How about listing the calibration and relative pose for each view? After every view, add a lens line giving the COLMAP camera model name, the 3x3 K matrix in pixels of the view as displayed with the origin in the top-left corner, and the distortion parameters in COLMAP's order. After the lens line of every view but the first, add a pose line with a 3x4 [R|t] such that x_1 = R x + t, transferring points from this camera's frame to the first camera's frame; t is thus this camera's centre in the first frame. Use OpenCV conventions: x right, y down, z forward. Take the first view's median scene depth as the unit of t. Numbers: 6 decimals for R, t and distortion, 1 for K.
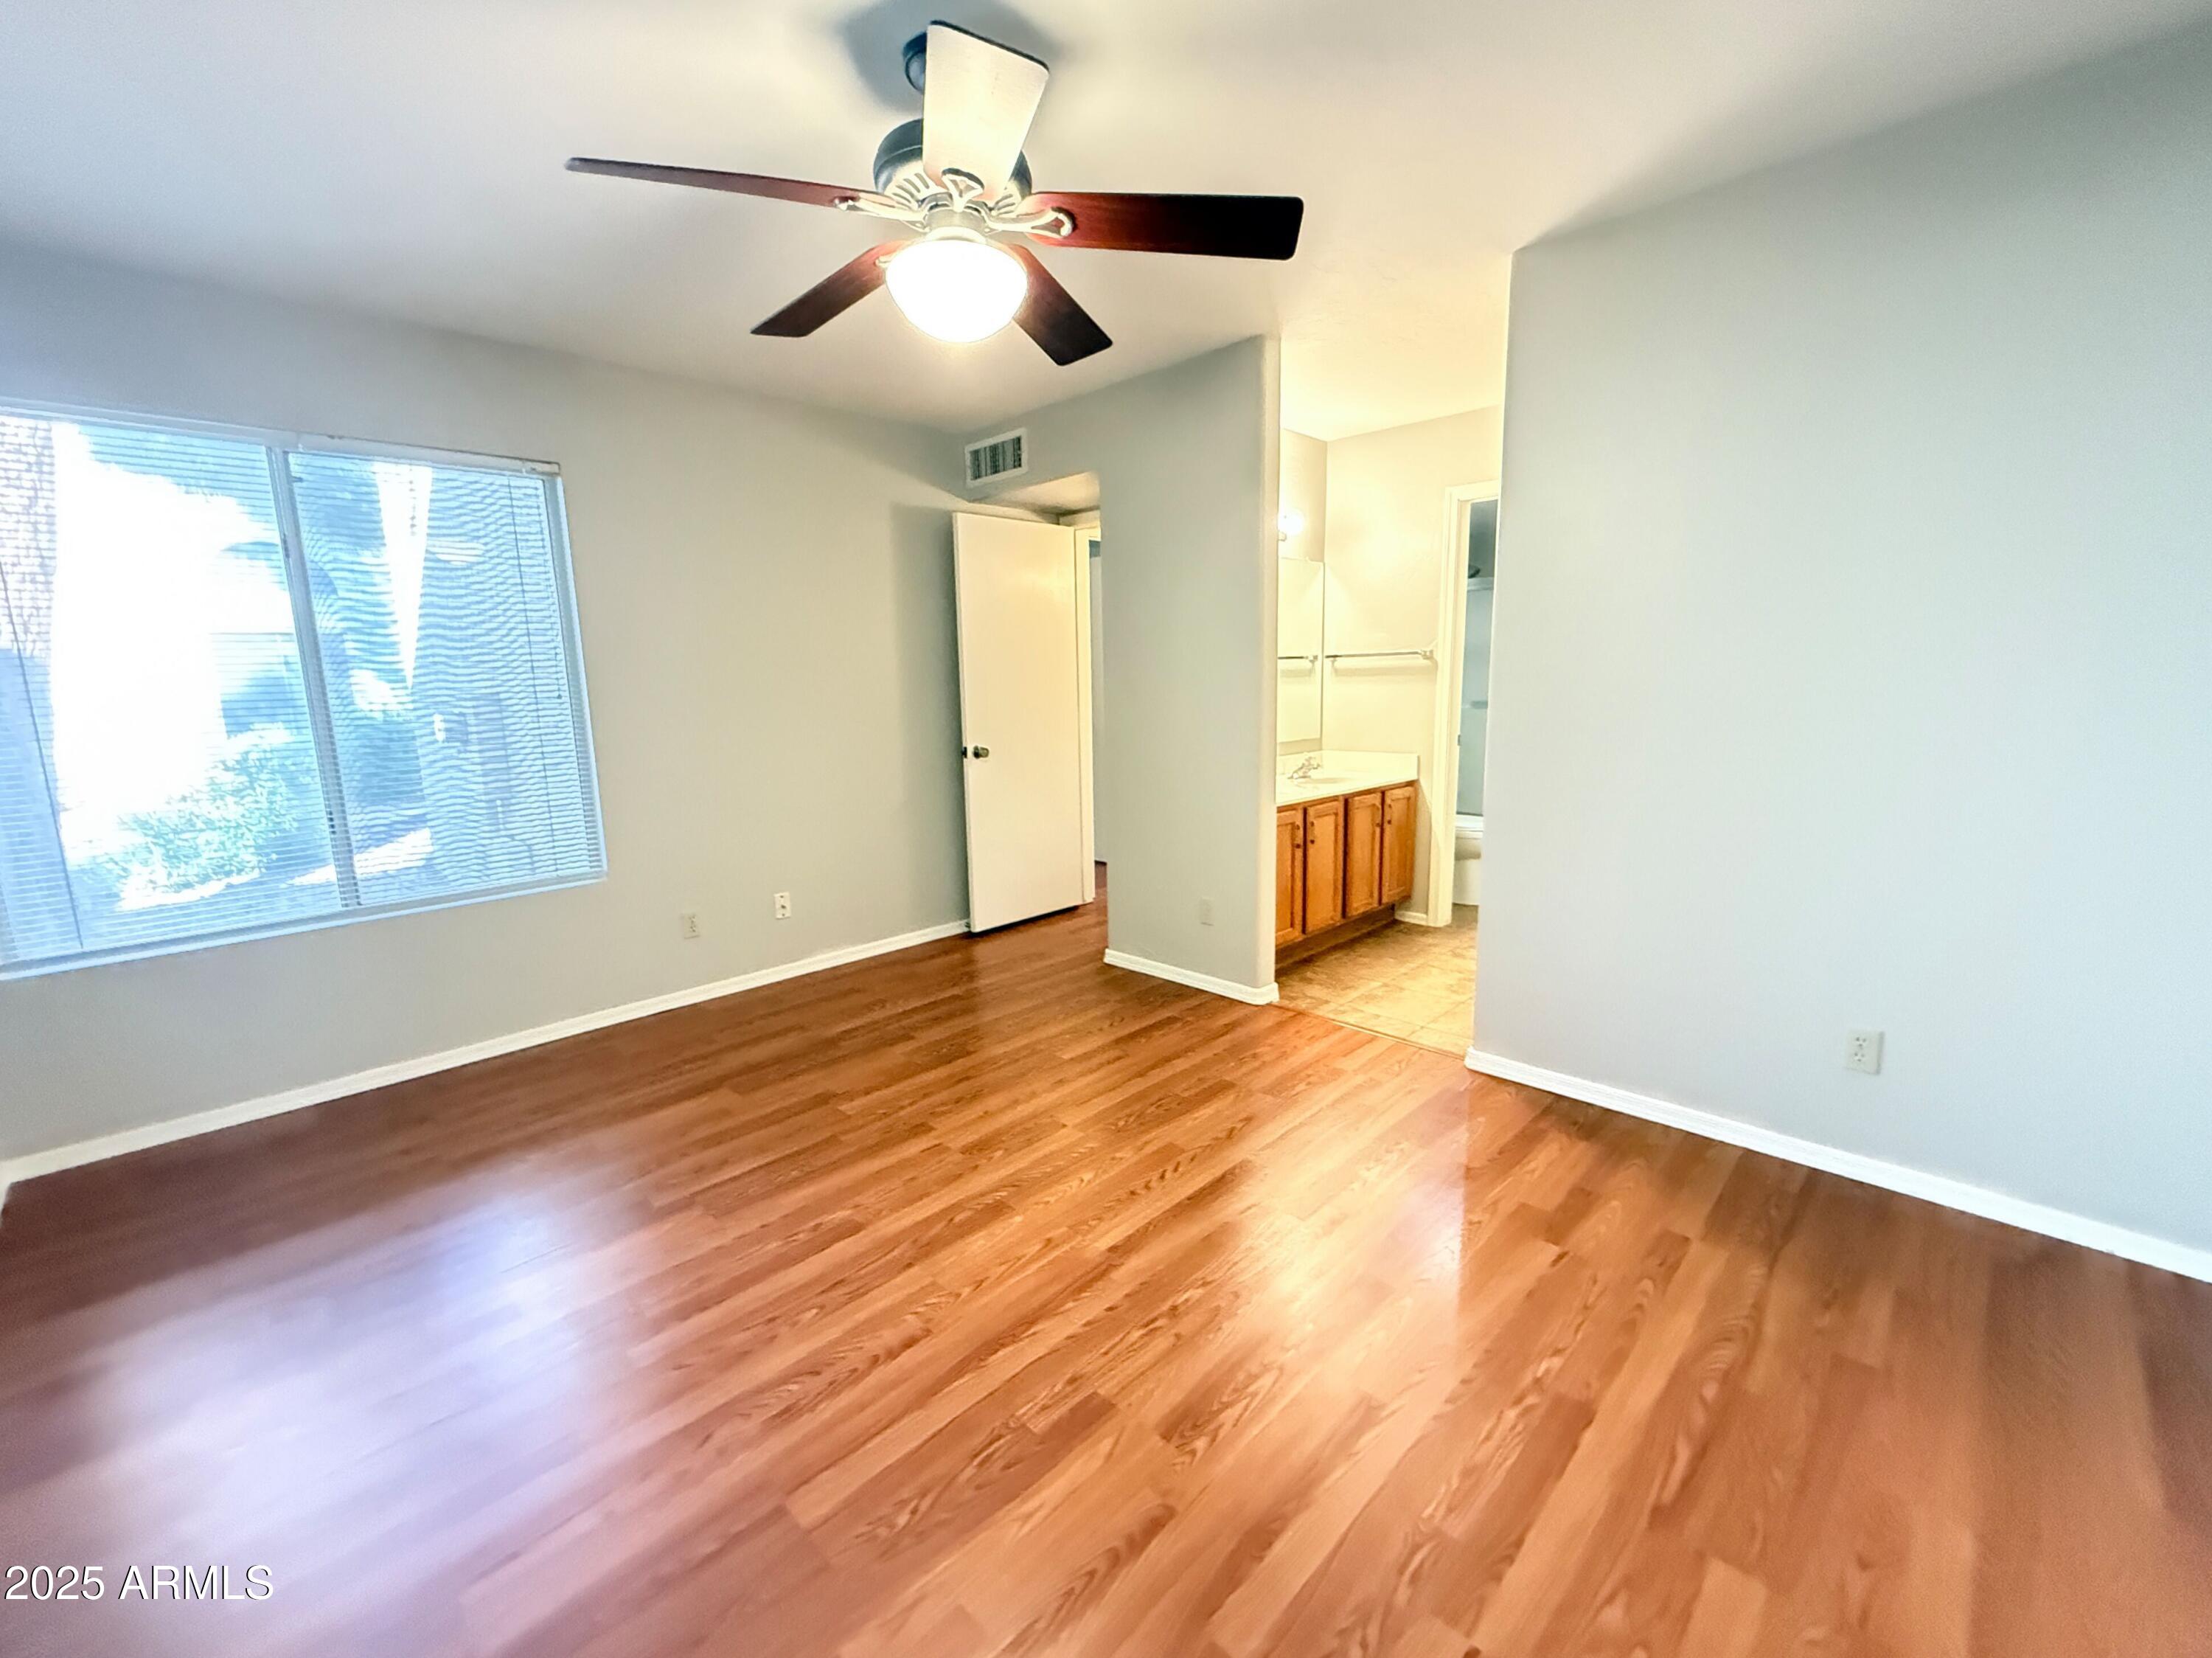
lens RADIAL K [[942.9, 0, 1097.7], [0, 942.9, 827.4], [0, 0, 1]] dist [-0.001538, -0.000023]
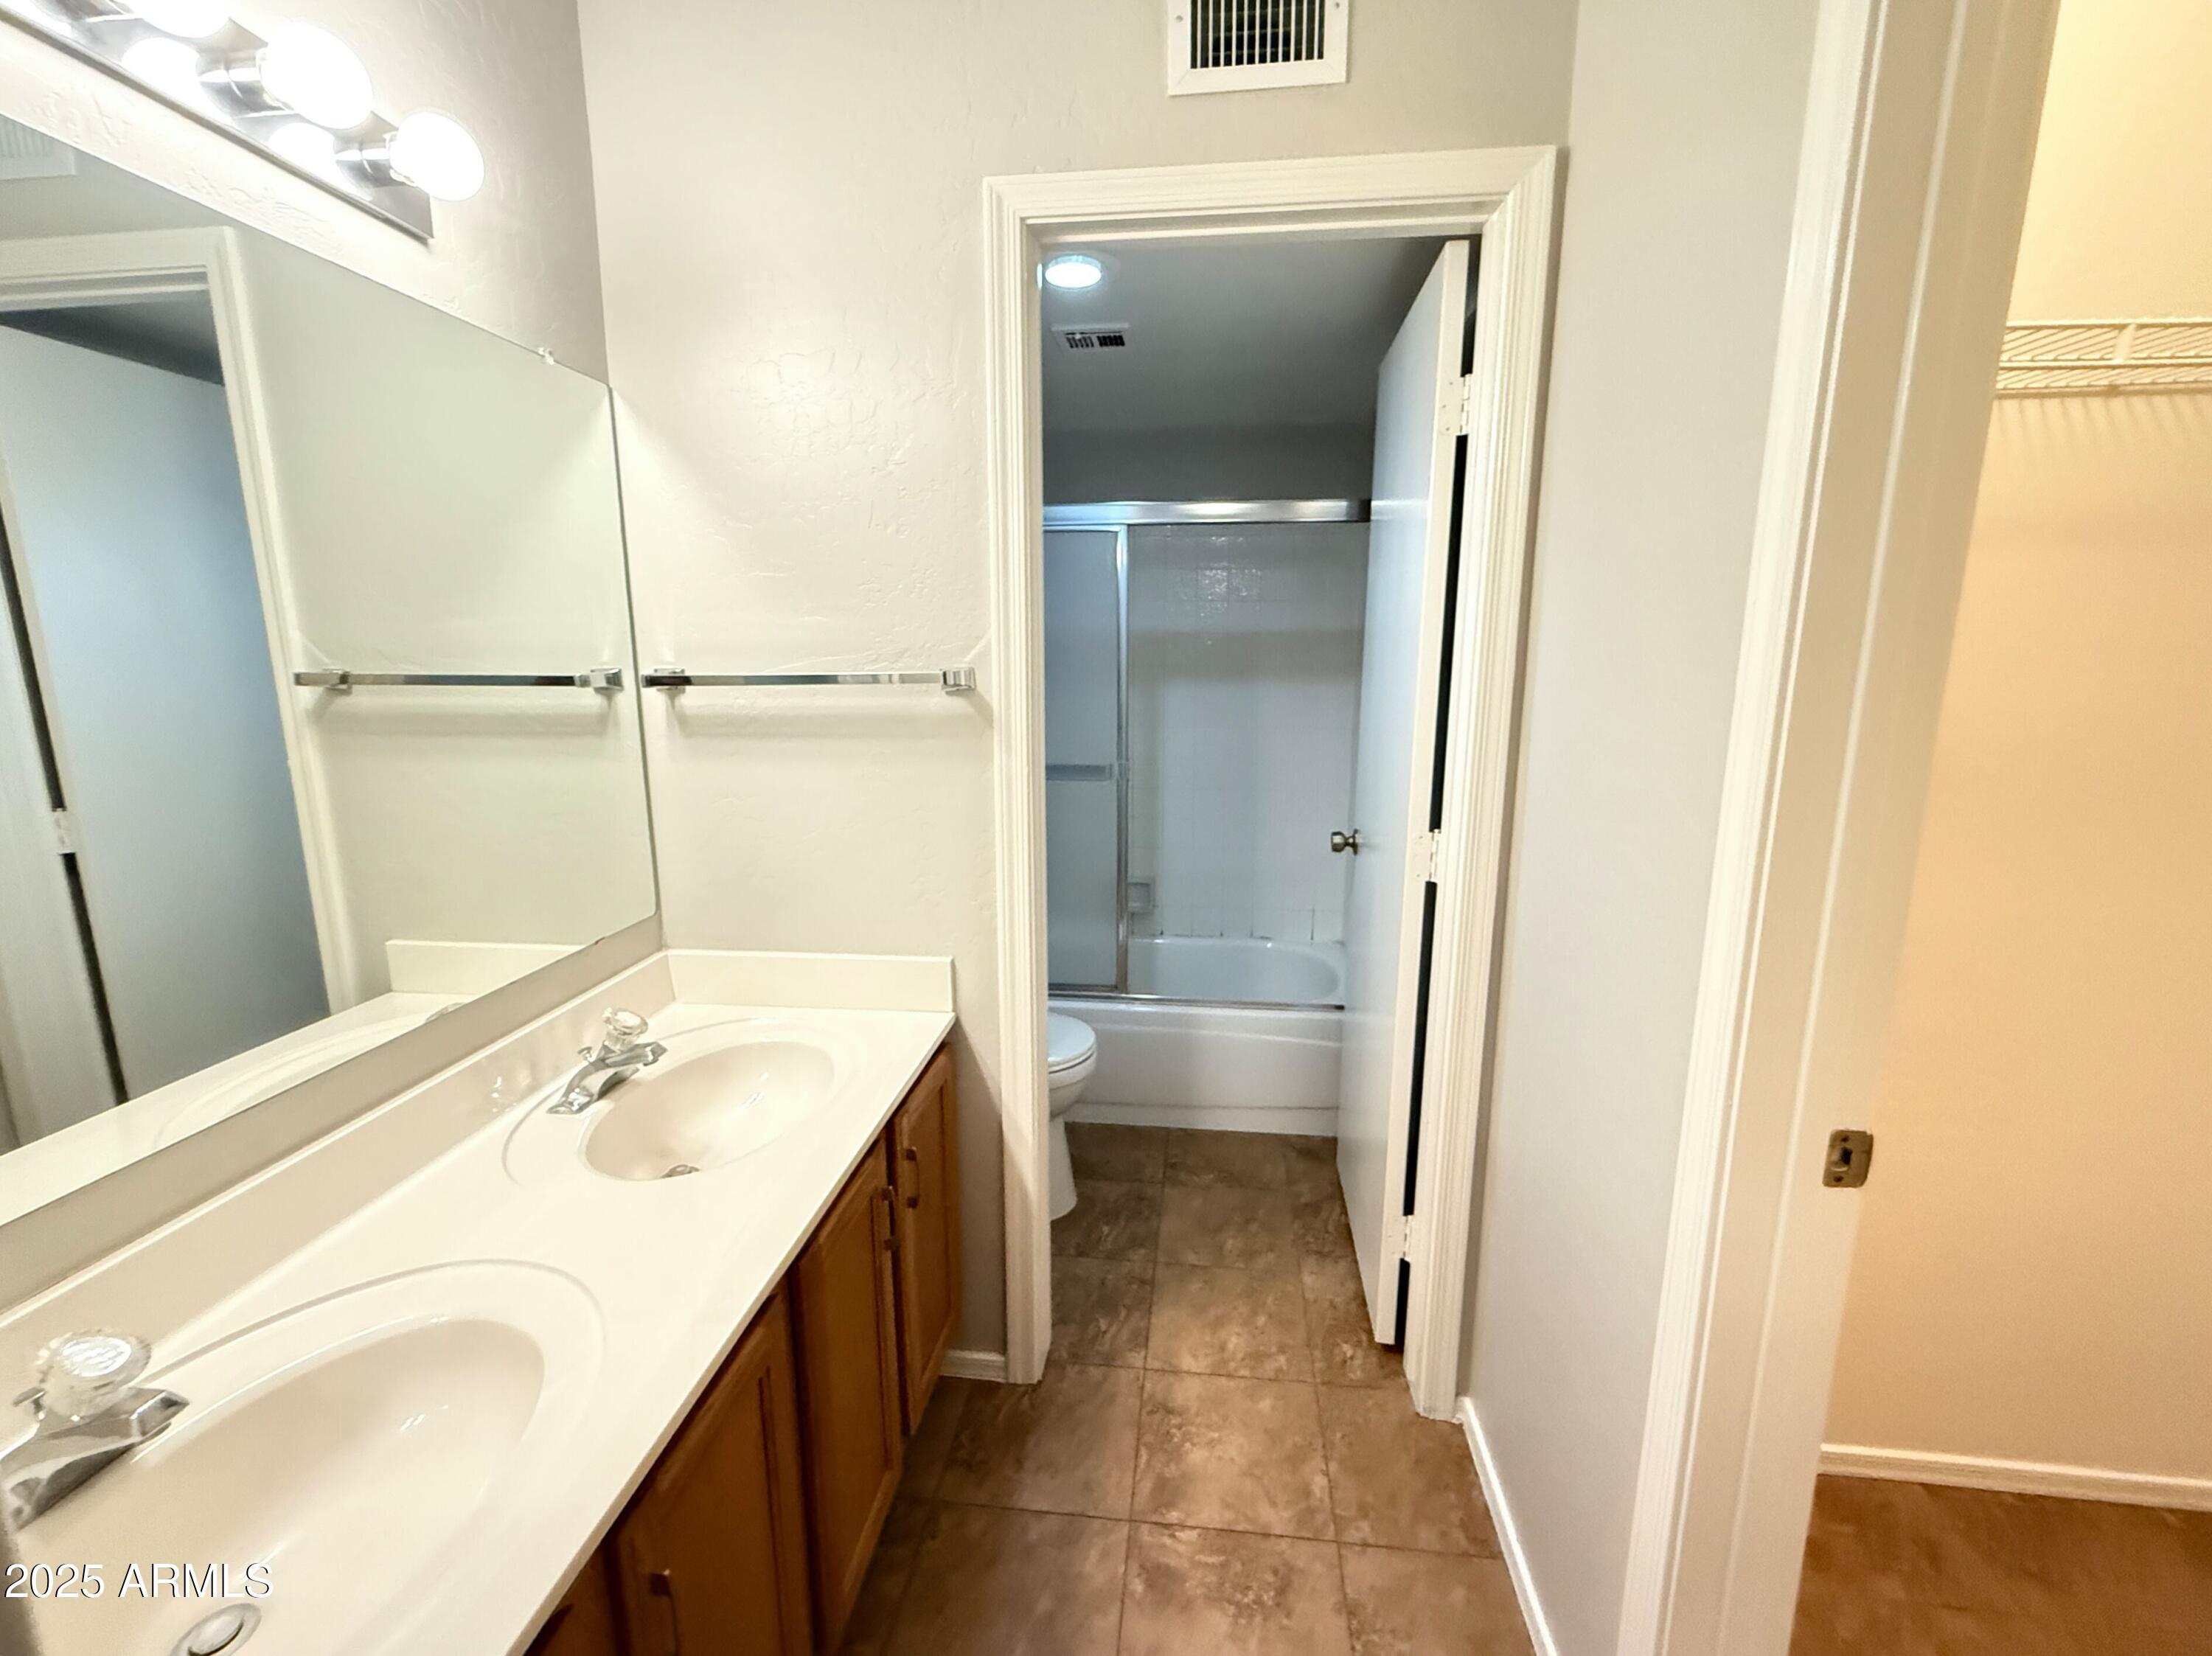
lens RADIAL K [[942.7, 0, 1097.7], [0, 942.7, 826.4], [0, 0, 1]] dist [-0.001538, -0.000023]
pose [[0.786476, -0.097192, 0.609926, 0.288217], [0.089197, 0.995062, 0.043547, -0.235046], [-0.611146, 0.020155, 0.791261, 1.158640]]
